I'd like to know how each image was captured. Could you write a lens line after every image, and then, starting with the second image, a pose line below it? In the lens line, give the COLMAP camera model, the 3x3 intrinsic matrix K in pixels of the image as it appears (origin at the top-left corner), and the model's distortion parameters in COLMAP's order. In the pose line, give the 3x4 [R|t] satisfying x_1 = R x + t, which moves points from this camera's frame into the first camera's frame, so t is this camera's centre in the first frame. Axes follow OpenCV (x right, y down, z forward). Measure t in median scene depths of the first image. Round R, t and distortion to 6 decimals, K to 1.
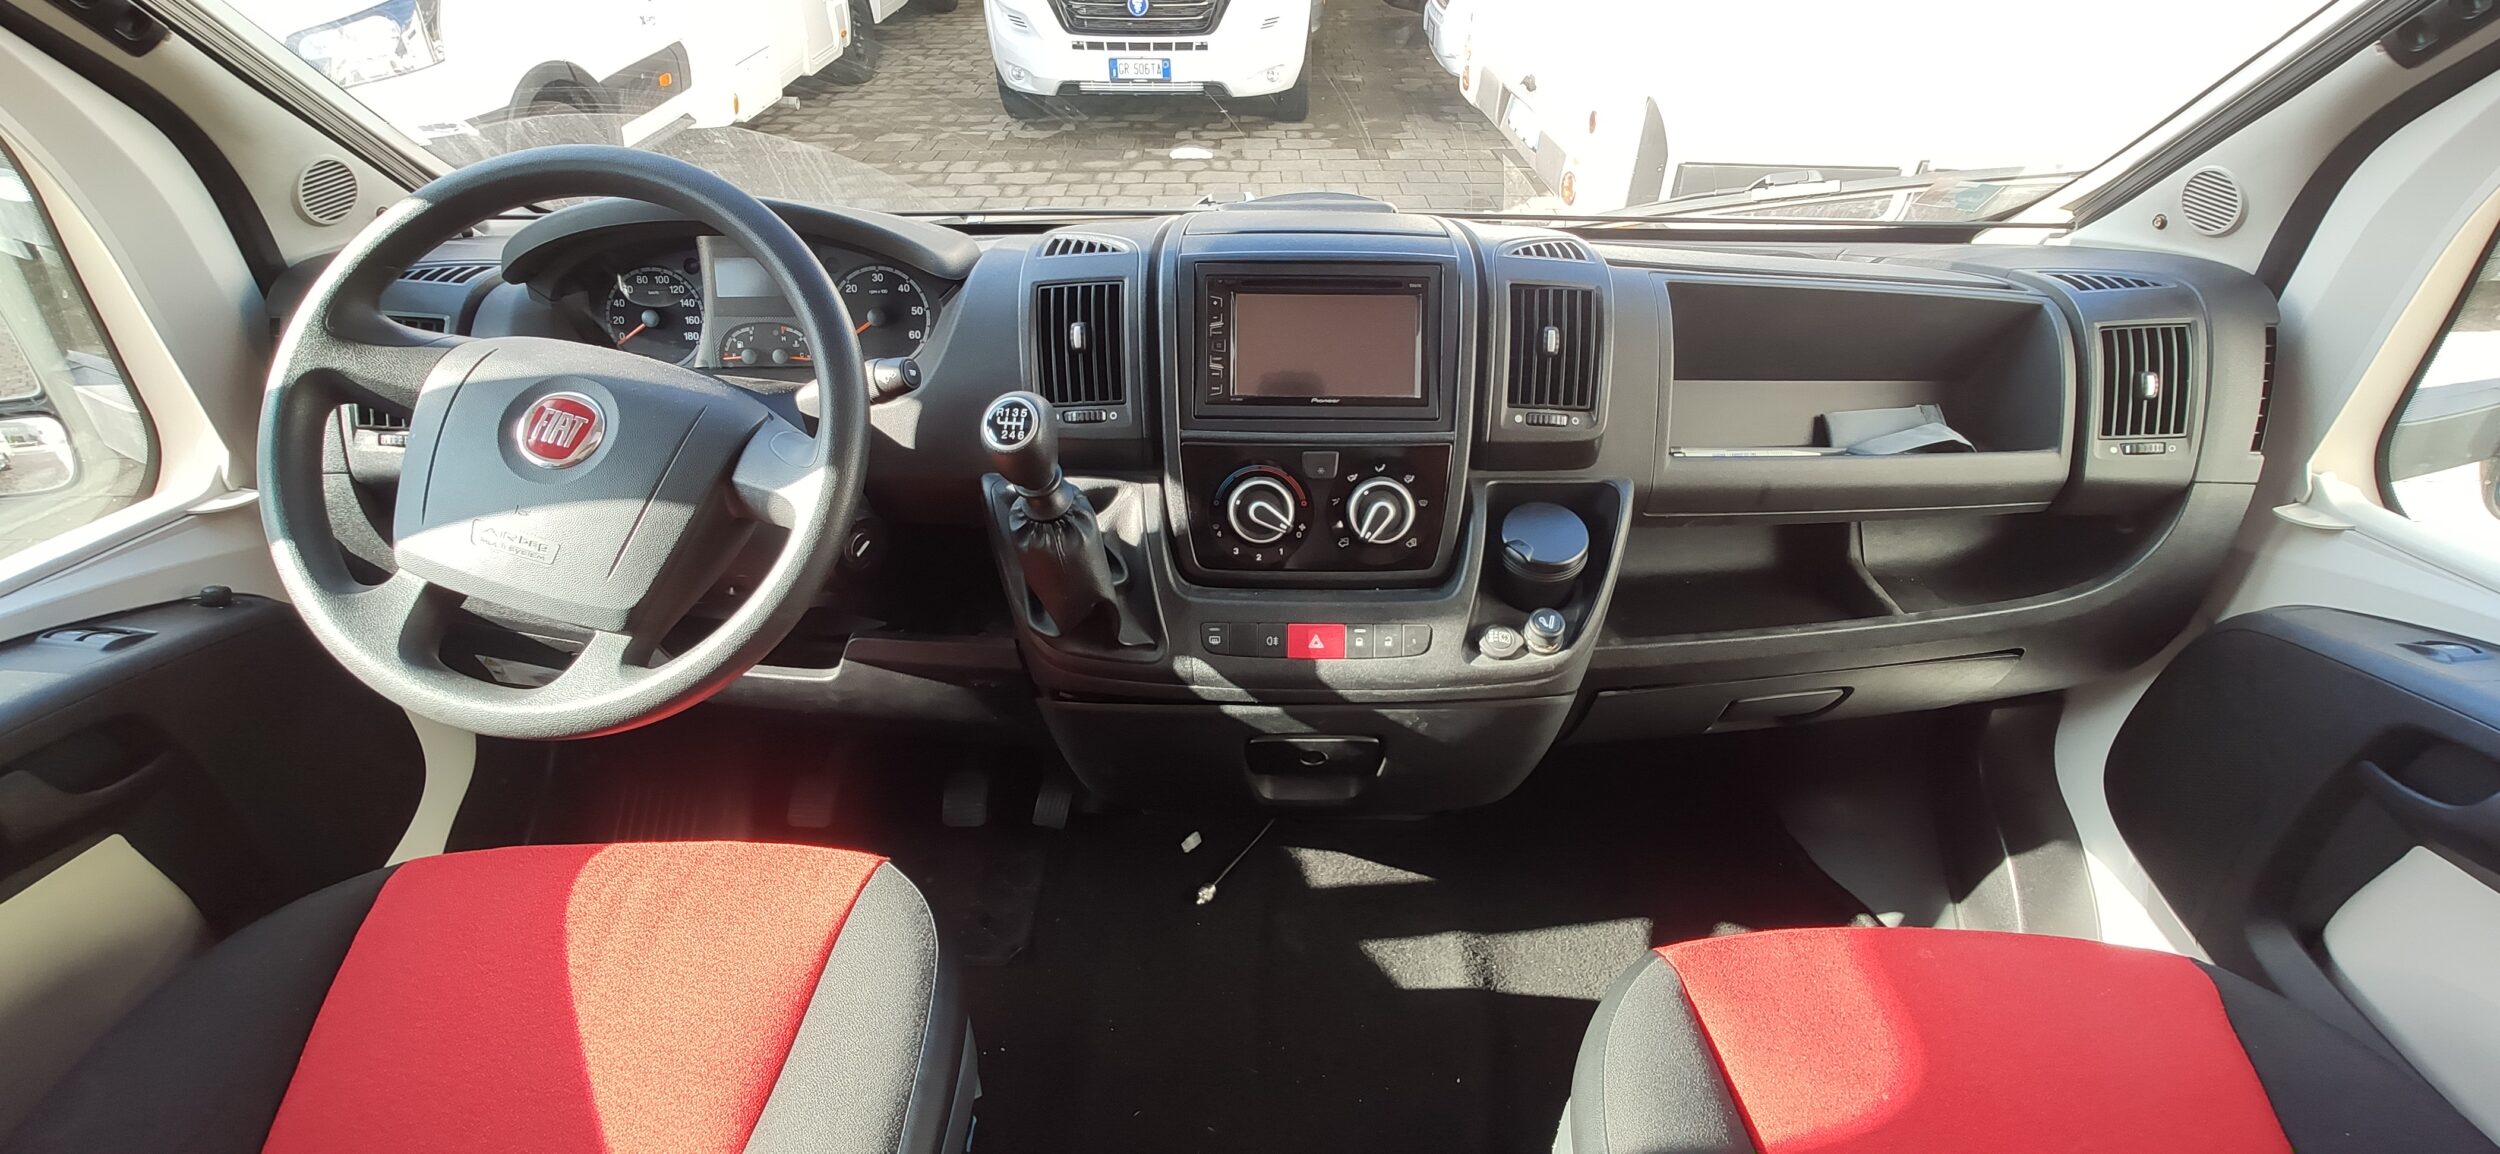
lens RADIAL K [[1089.1, 0, 1261.4], [0, 1089.1, 585.4], [0, 0, 1]] dist [-0.027903, 0.014202]
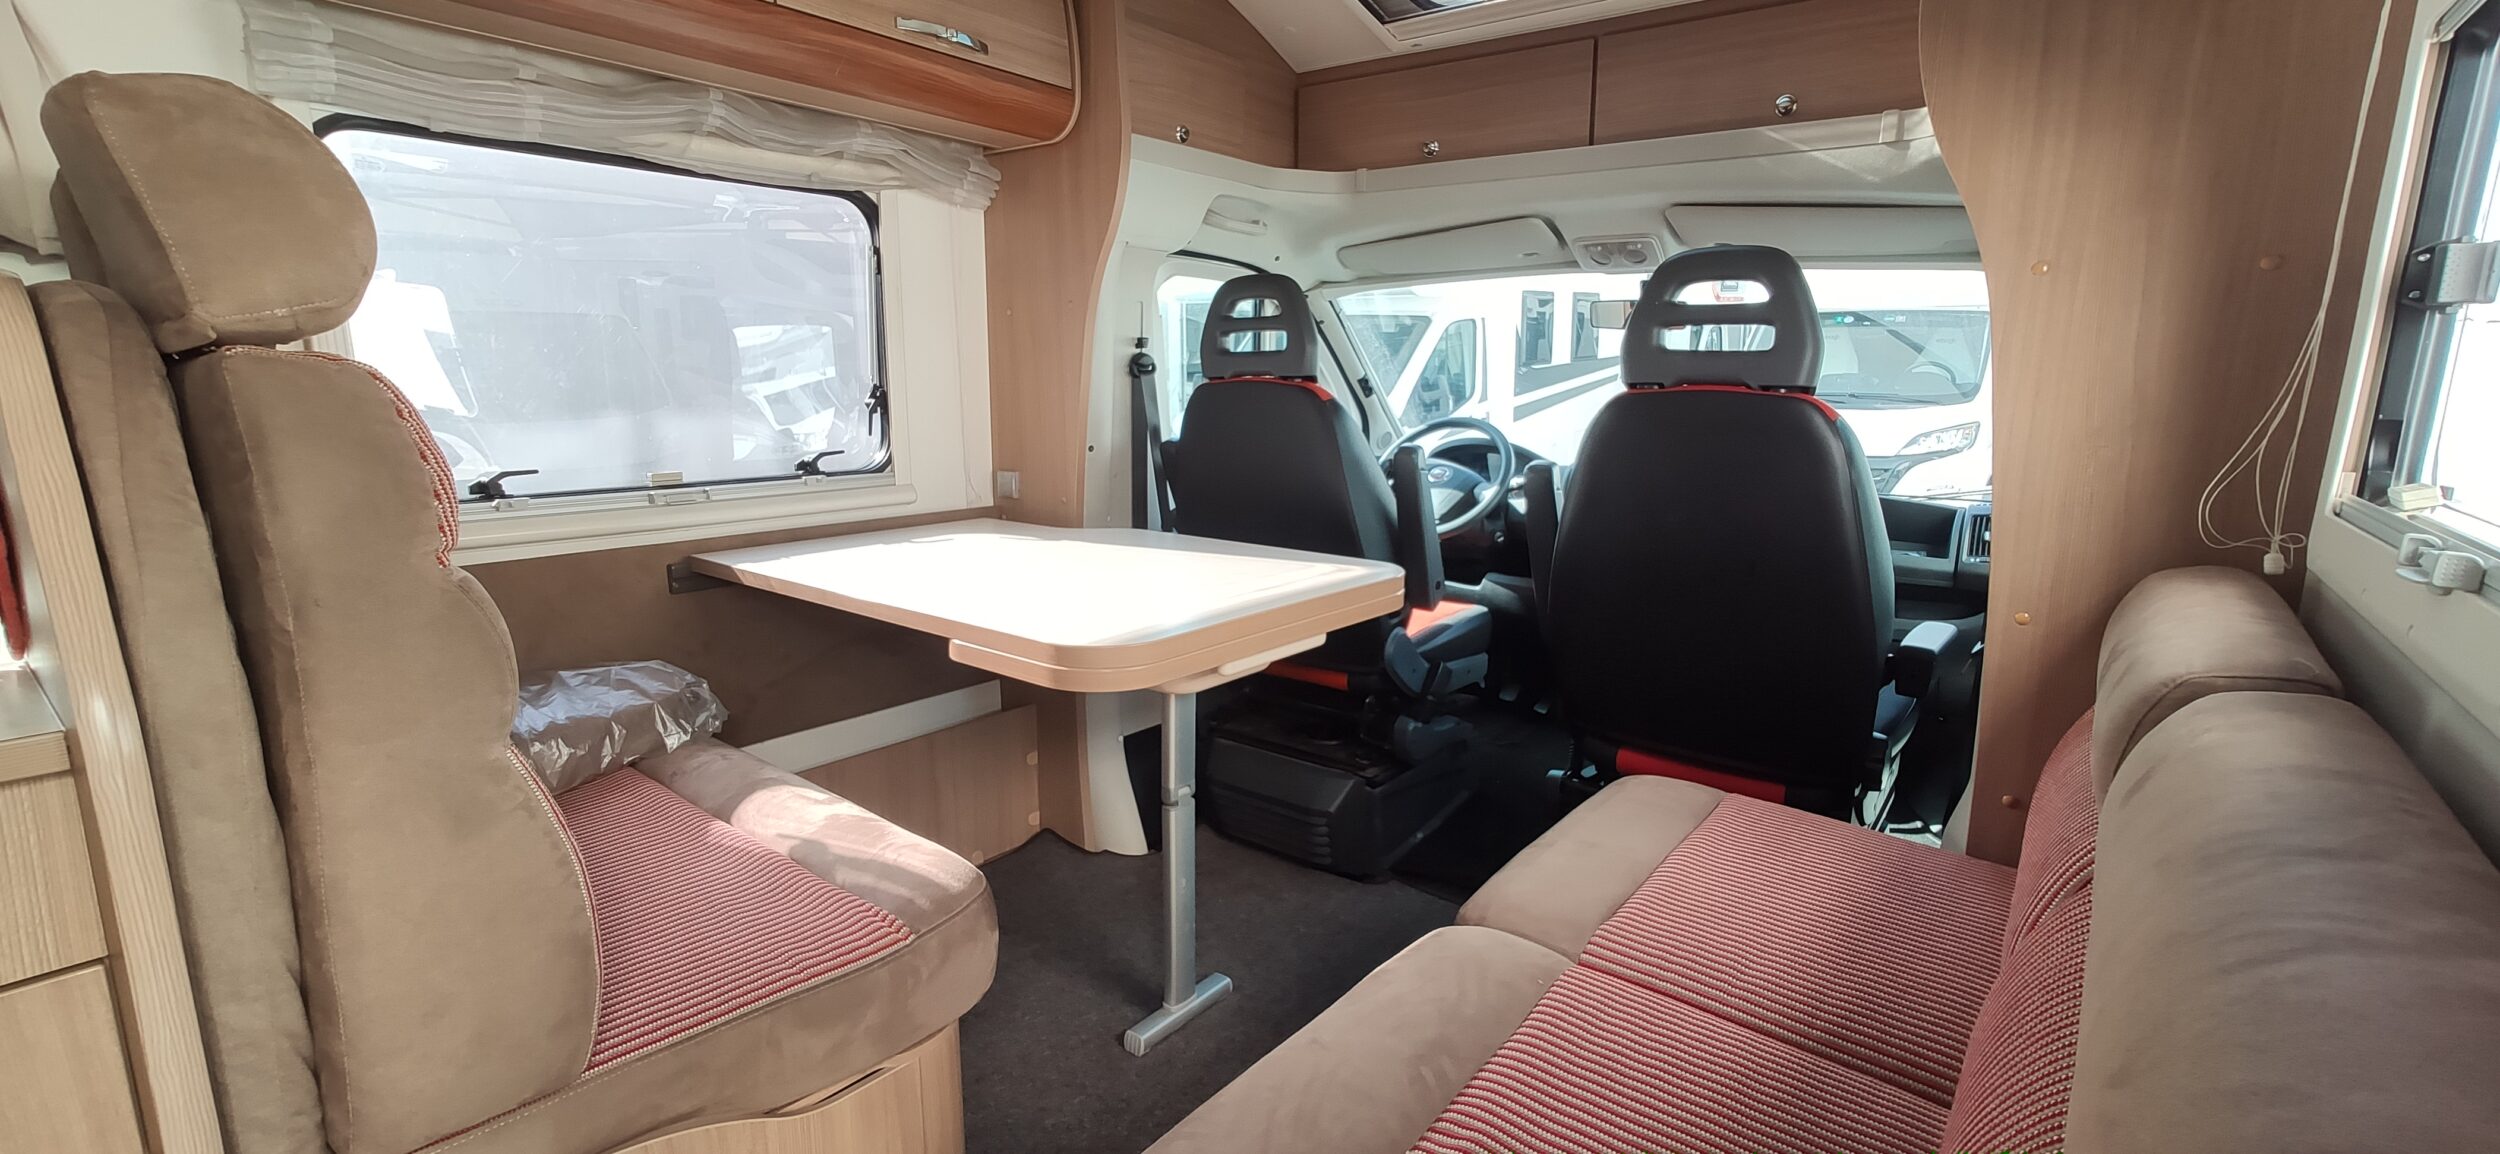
lens RADIAL K [[1089.1, 0, 1261.4], [0, 1089.1, 585.4], [0, 0, 1]] dist [-0.027903, 0.014202]
pose [[0.794226, 0.124441, -0.594743, 0.969972], [-0.350612, 0.893274, -0.281307, 1.197508], [0.496262, 0.431945, 0.753091, -1.659113]]
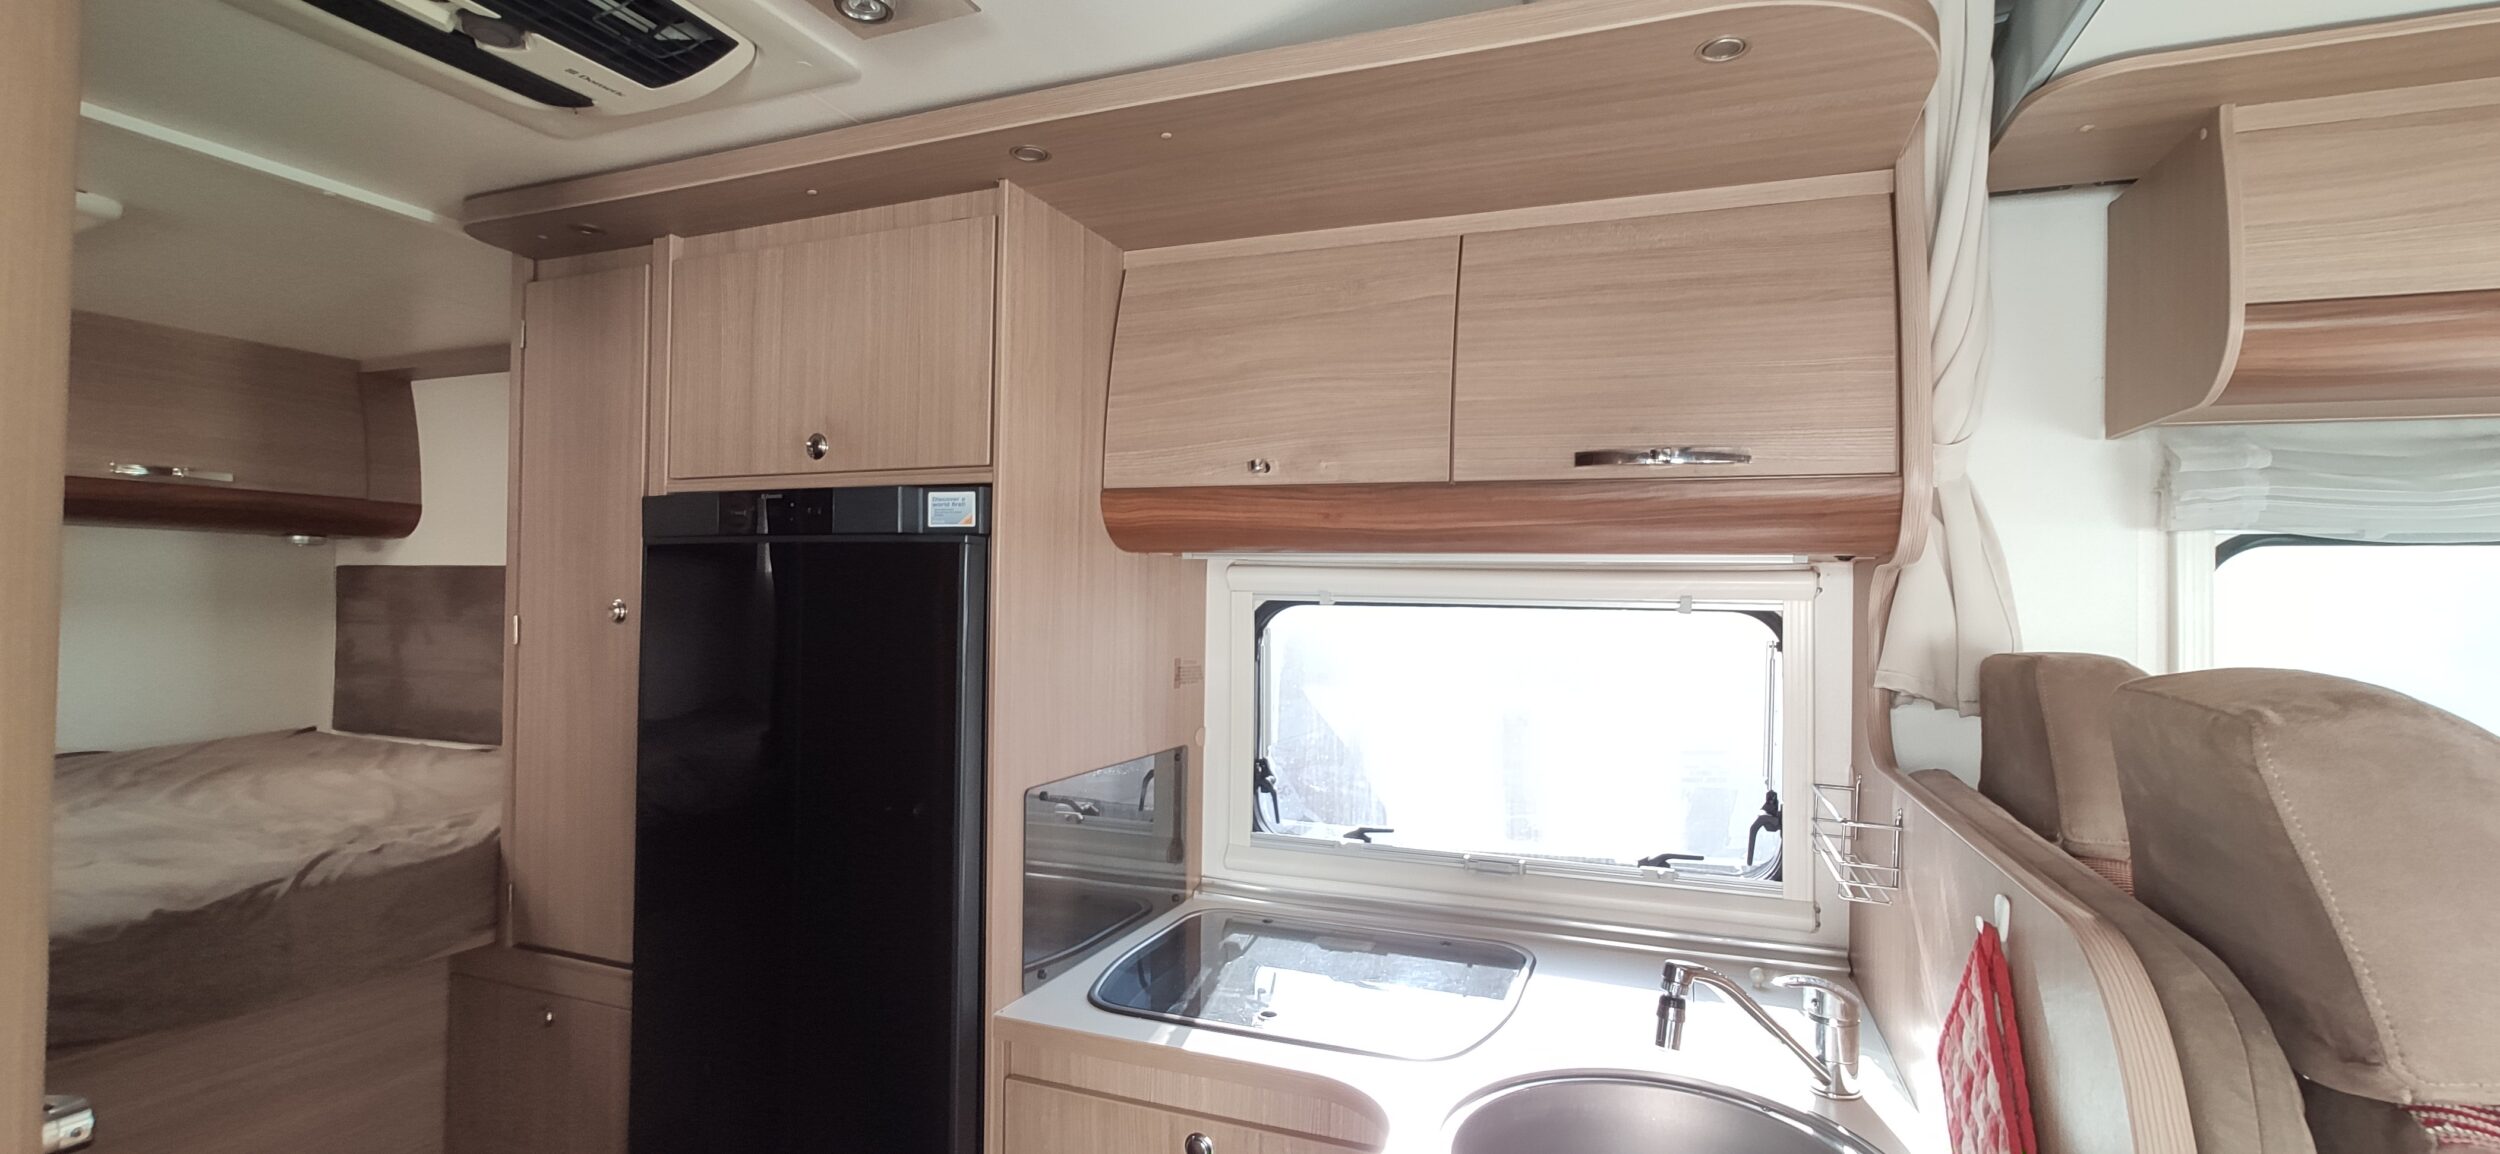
lens RADIAL K [[1089.1, 0, 1261.4], [0, 1089.1, 585.4], [0, 0, 1]] dist [-0.027903, 0.014202]
pose [[-0.355558, -0.017360, -0.934493, 0.583926], [-0.537972, 0.821403, 0.189430, 1.075086], [0.764307, 0.570084, -0.301396, -1.956490]]
